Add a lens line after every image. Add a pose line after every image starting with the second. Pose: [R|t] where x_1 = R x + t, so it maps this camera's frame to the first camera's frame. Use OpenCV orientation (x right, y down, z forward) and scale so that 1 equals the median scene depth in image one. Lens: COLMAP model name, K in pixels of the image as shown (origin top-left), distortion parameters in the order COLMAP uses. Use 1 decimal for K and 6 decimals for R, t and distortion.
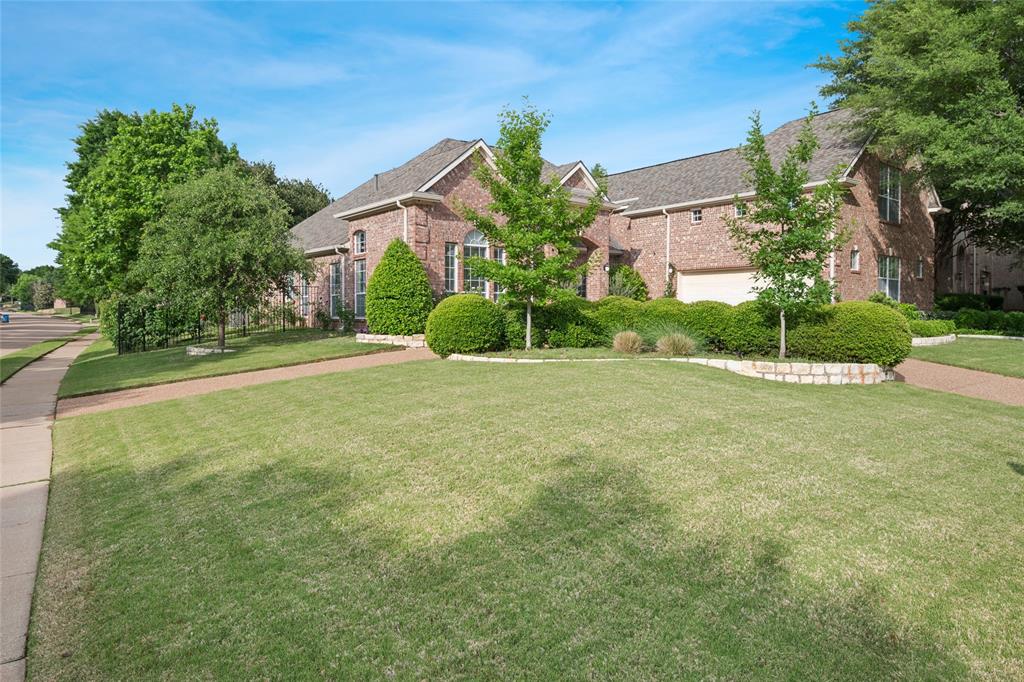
lens RADIAL K [[637.8, 0, 513.1], [0, 637.8, 337.5], [0, 0, 1]] dist [-0.000485, -0.000887]
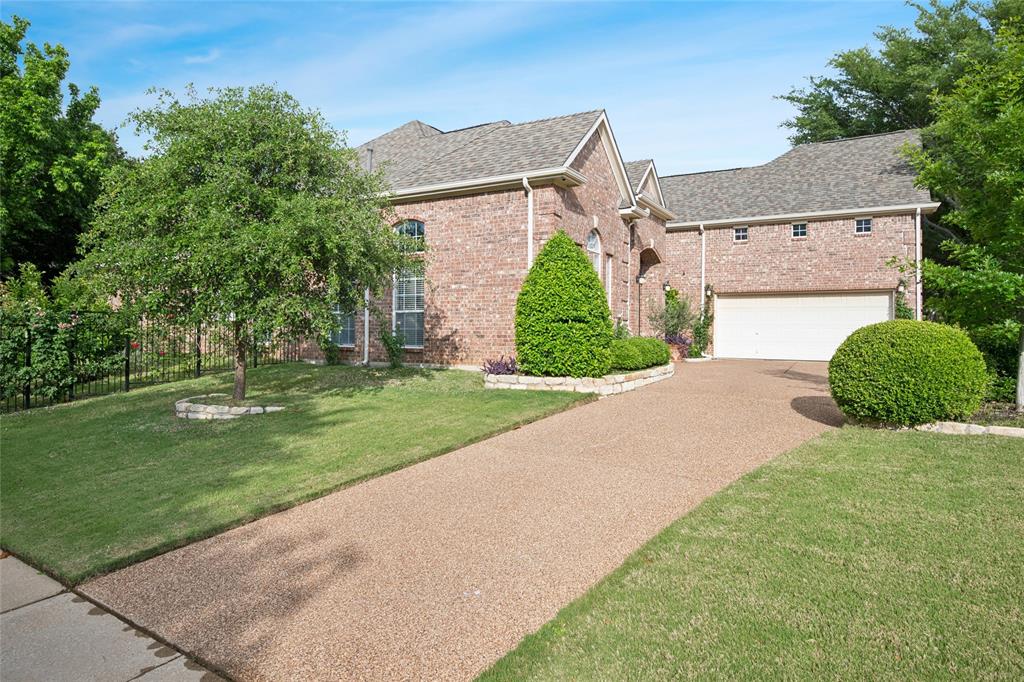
lens RADIAL K [[600.1, 0, 508.9], [0, 600.1, 340.1], [0, 0, 1]] dist [-0.004979, 0.000128]
pose [[0.929900, 0.002749, 0.367802, -0.351407], [0.006546, 0.999690, -0.024021, -0.020351], [-0.367754, 0.024745, 0.929594, 0.333828]]
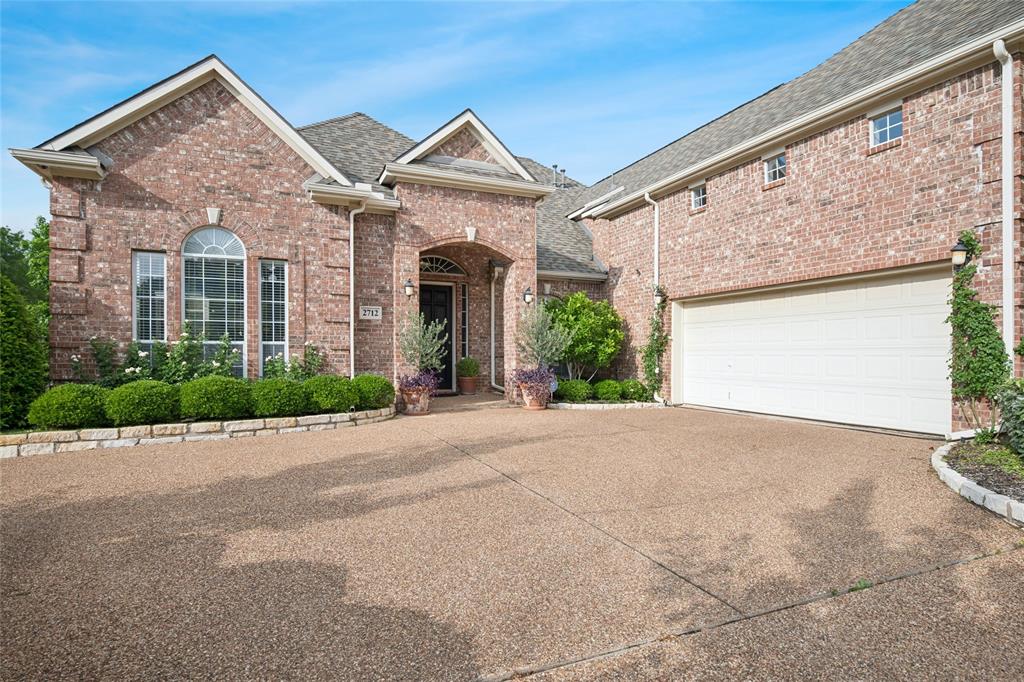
lens RADIAL K [[532.6, 0, 519.4], [0, 532.6, 358.5], [0, 0, 1]] dist [0.000485, 0.000083]
pose [[0.967484, 0.000217, -0.252930, 0.262998], [-0.007859, 0.999543, -0.029206, -0.040307], [0.252808, 0.030244, 0.967044, 0.545088]]
